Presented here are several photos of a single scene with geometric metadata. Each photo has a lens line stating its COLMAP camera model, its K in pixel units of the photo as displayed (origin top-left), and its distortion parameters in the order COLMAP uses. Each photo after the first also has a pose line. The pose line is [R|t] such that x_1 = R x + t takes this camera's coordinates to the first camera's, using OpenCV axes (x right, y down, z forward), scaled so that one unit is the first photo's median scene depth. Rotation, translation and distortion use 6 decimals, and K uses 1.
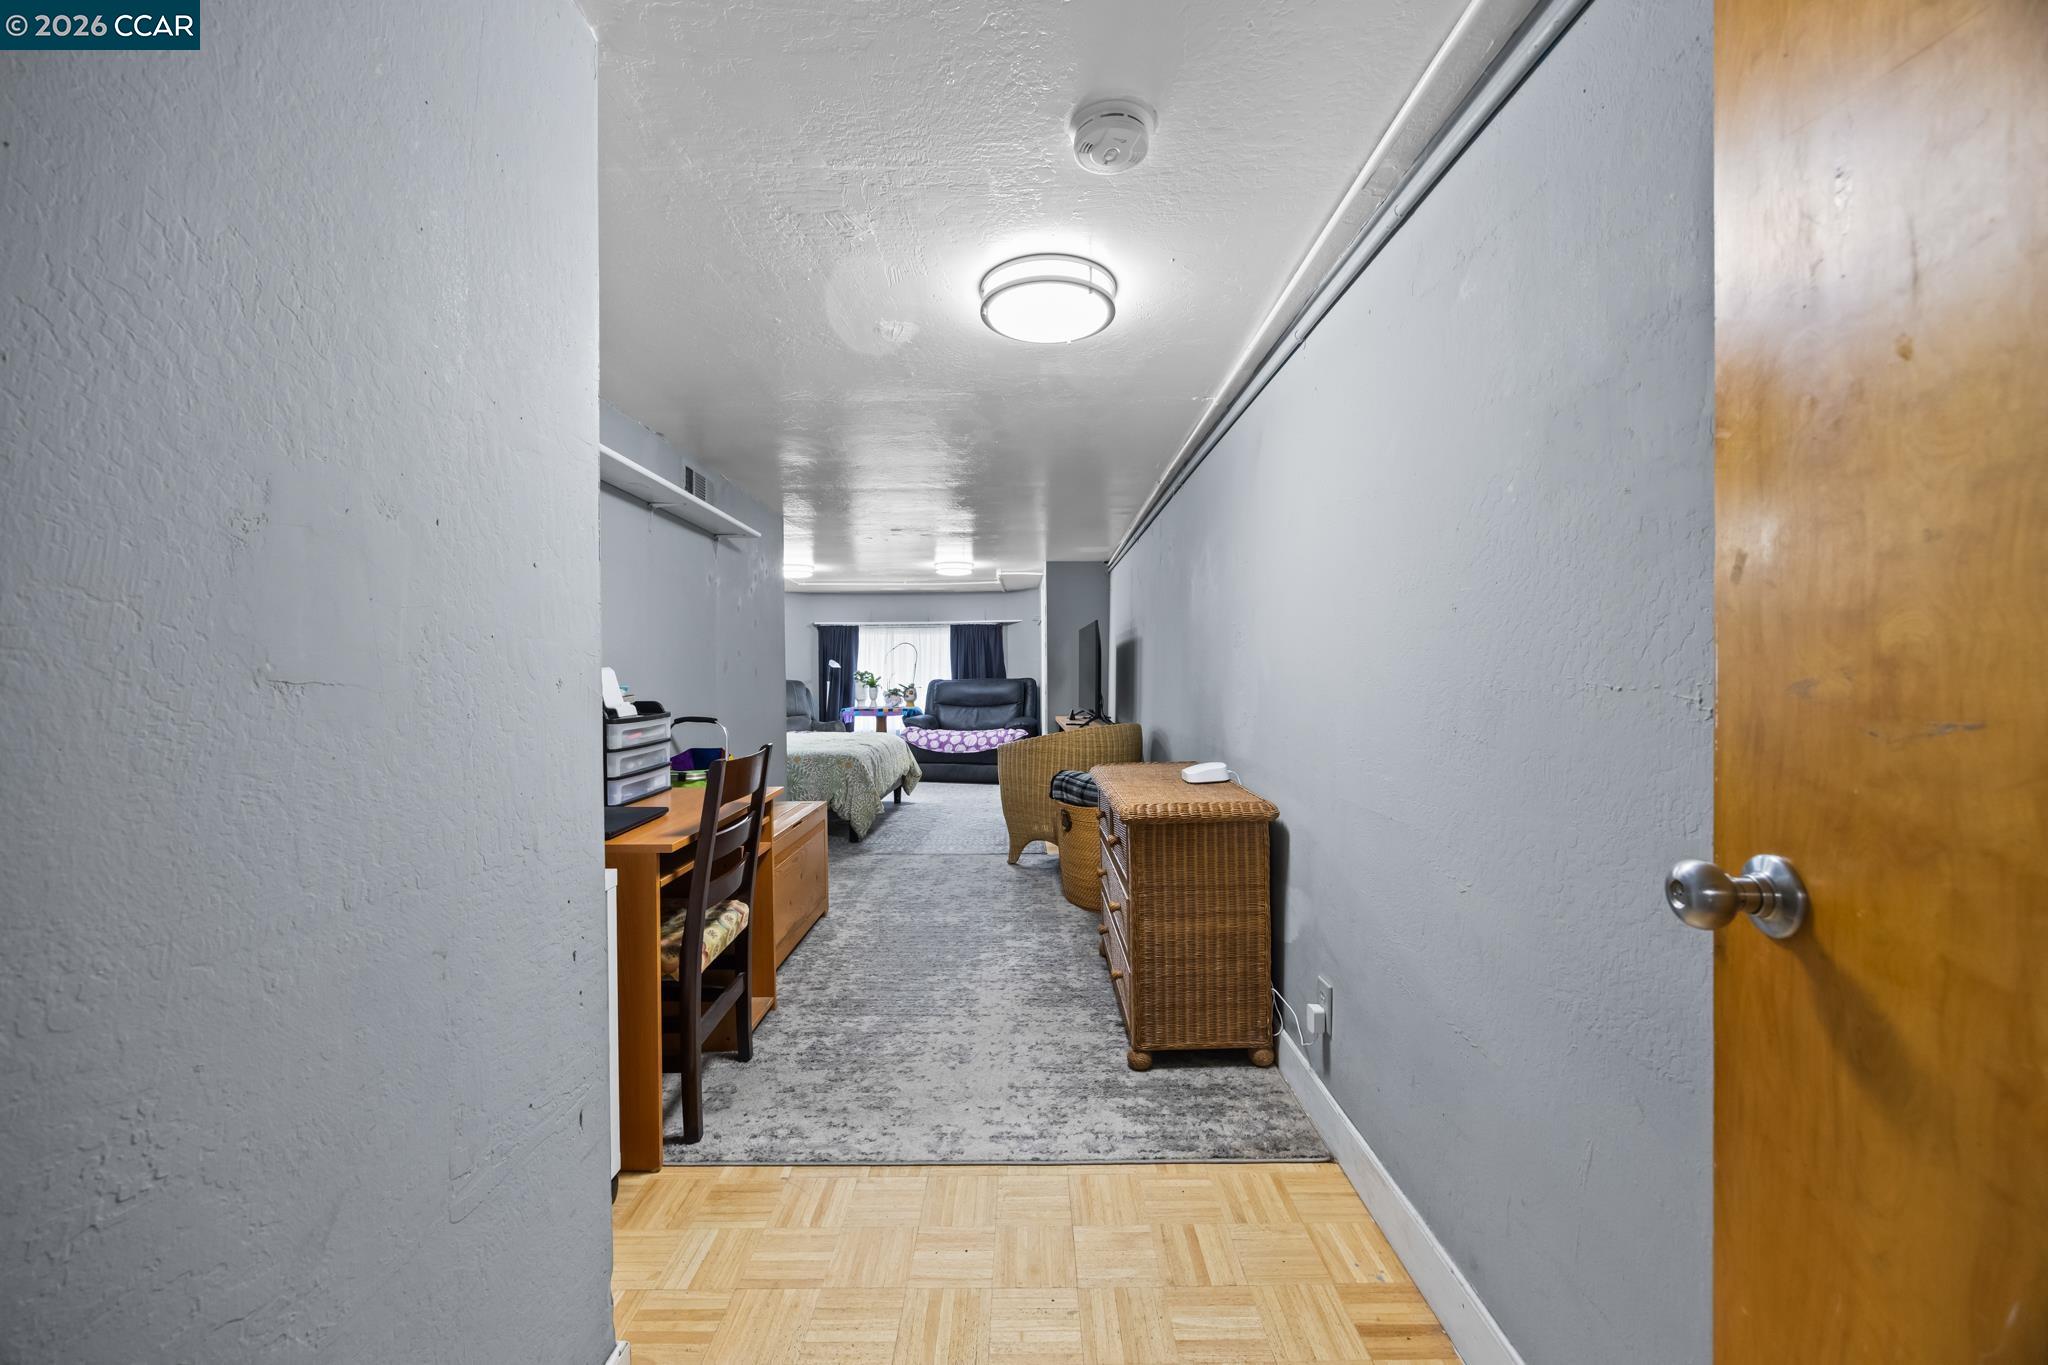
lens RADIAL K [[783.5, 0, 1022.0], [0, 783.5, 682.6], [0, 0, 1]] dist [-0.000473, 0.000017]
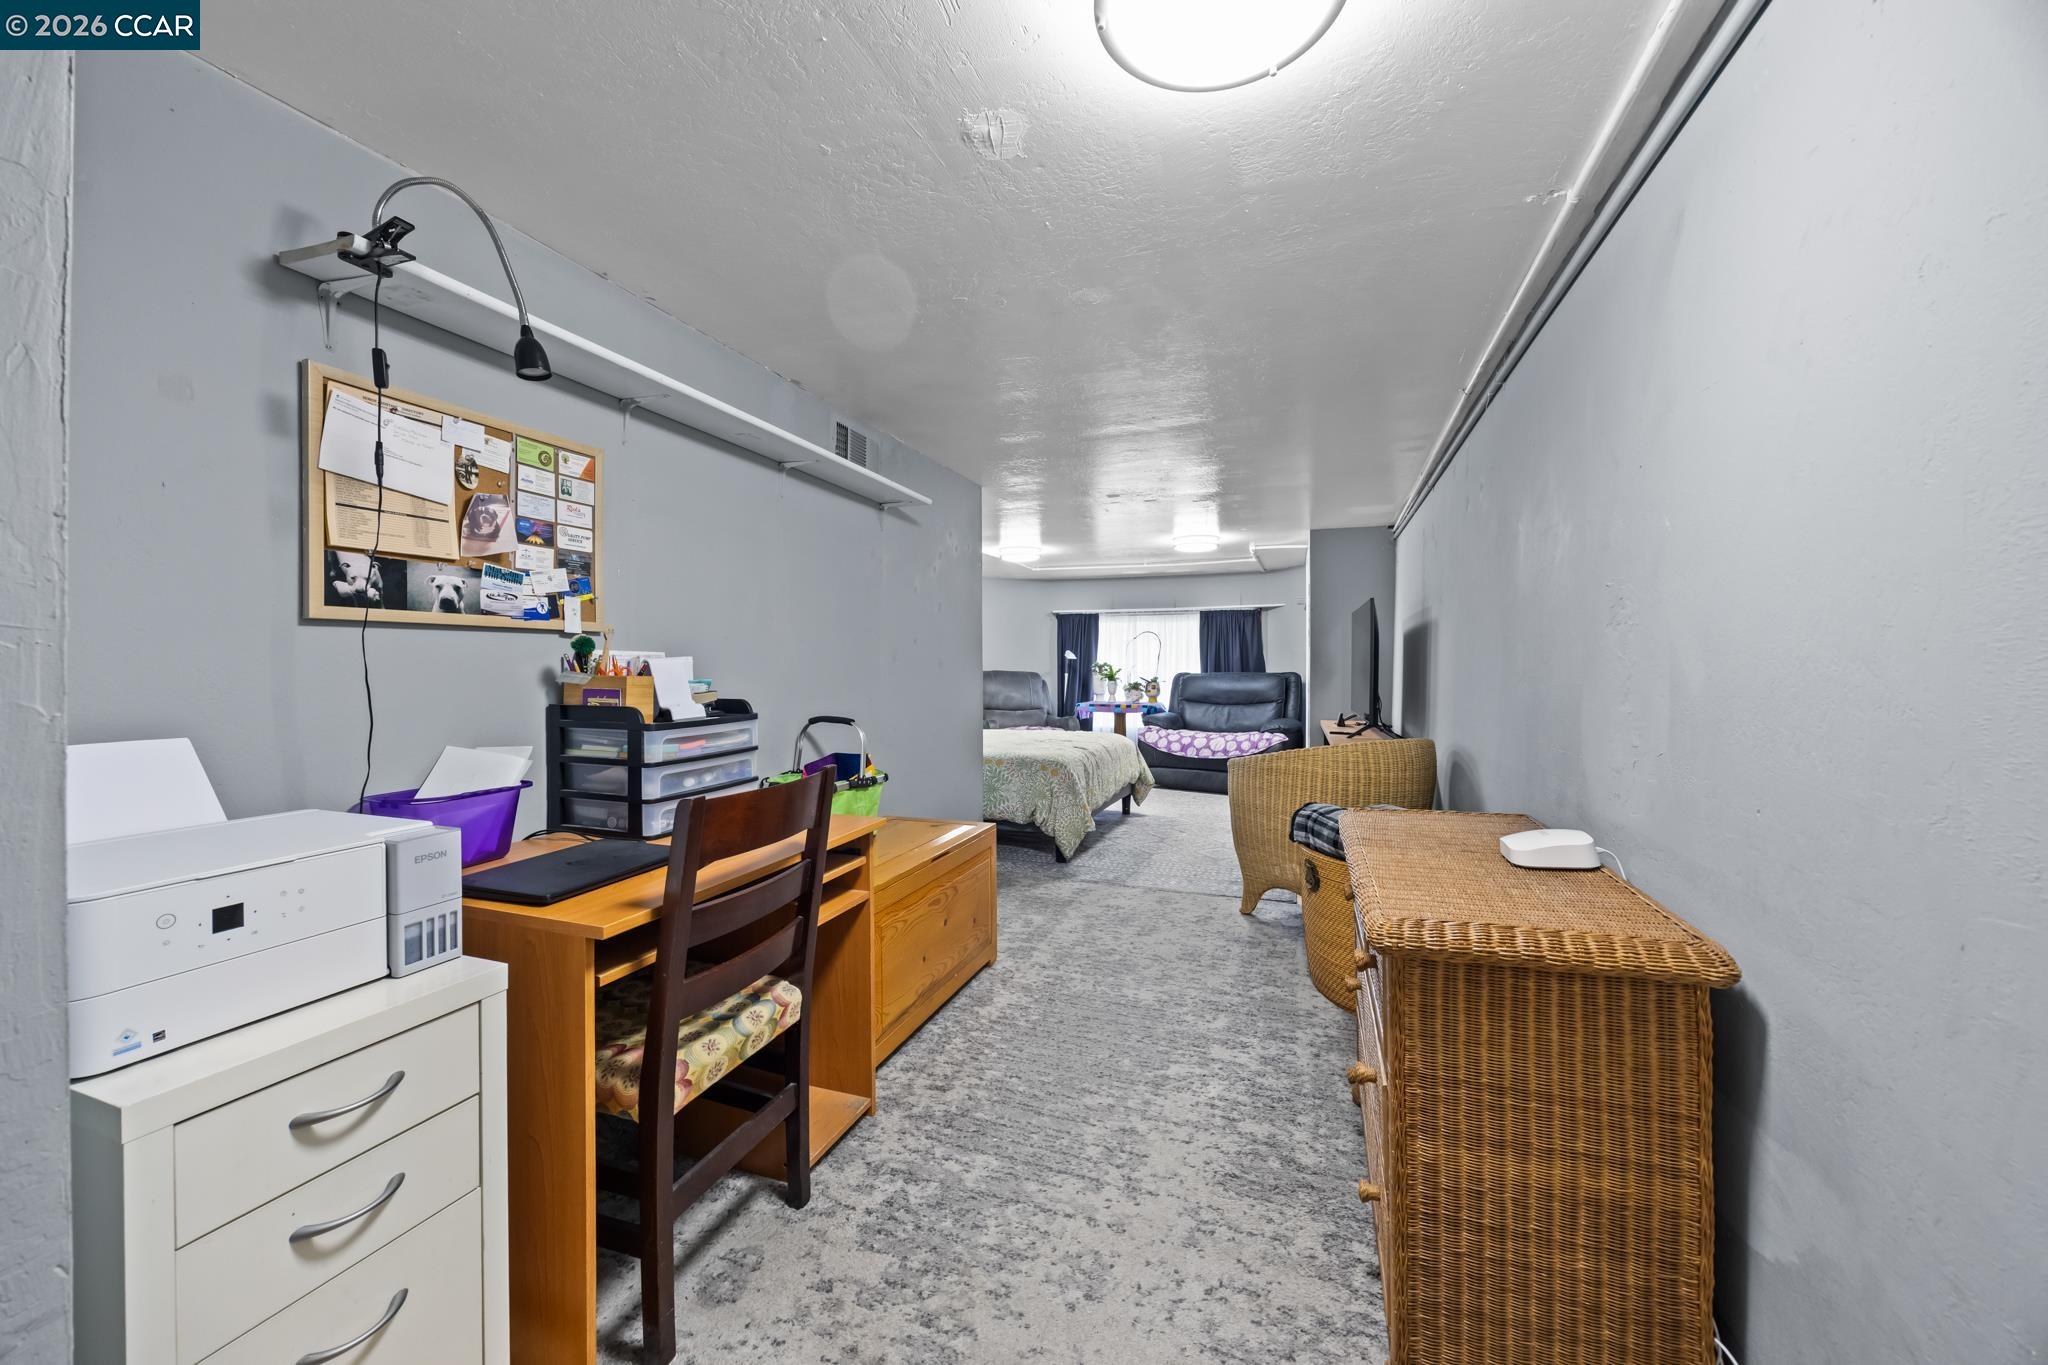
lens RADIAL K [[783.5, 0, 1019.2], [0, 783.5, 667.4], [0, 0, 1]] dist [-0.000473, 0.000017]
pose [[0.939619, 0.008450, -0.342119, 0.047675], [-0.011400, 0.999913, -0.006614, -0.004740], [0.342034, 0.010114, 0.939633, 0.238329]]
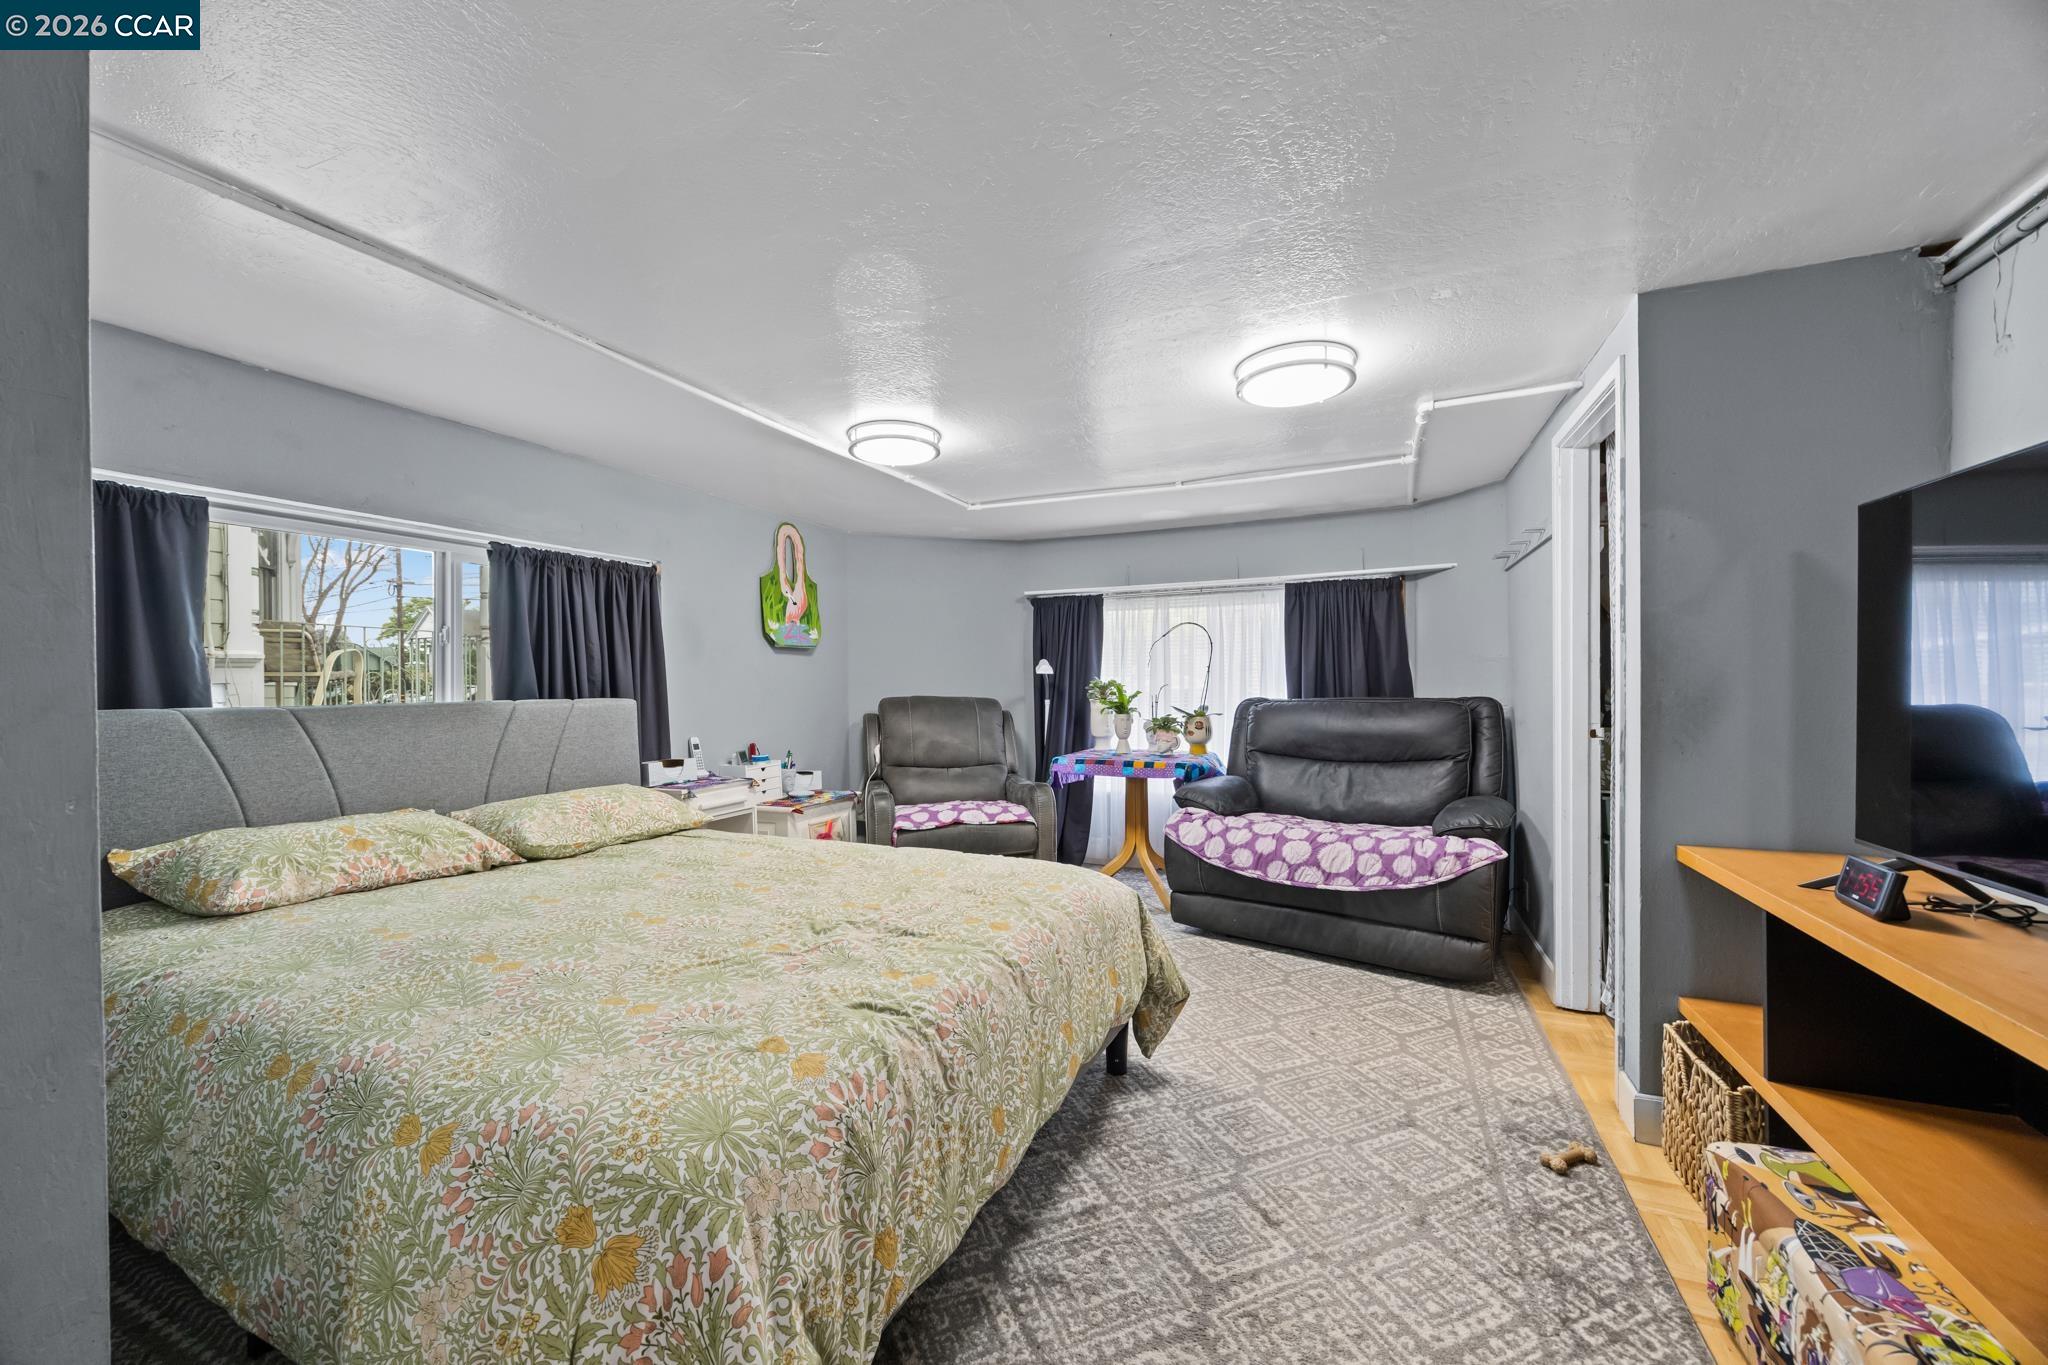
lens RADIAL K [[783.5, 0, 1040.6], [0, 783.5, 682.3], [0, 0, 1]] dist [-0.000473, 0.000017]
pose [[0.922063, 0.000292, -0.387039, -0.104009], [-0.006445, 0.999873, -0.014601, -0.014125], [0.386986, 0.015958, 0.921948, 1.194543]]
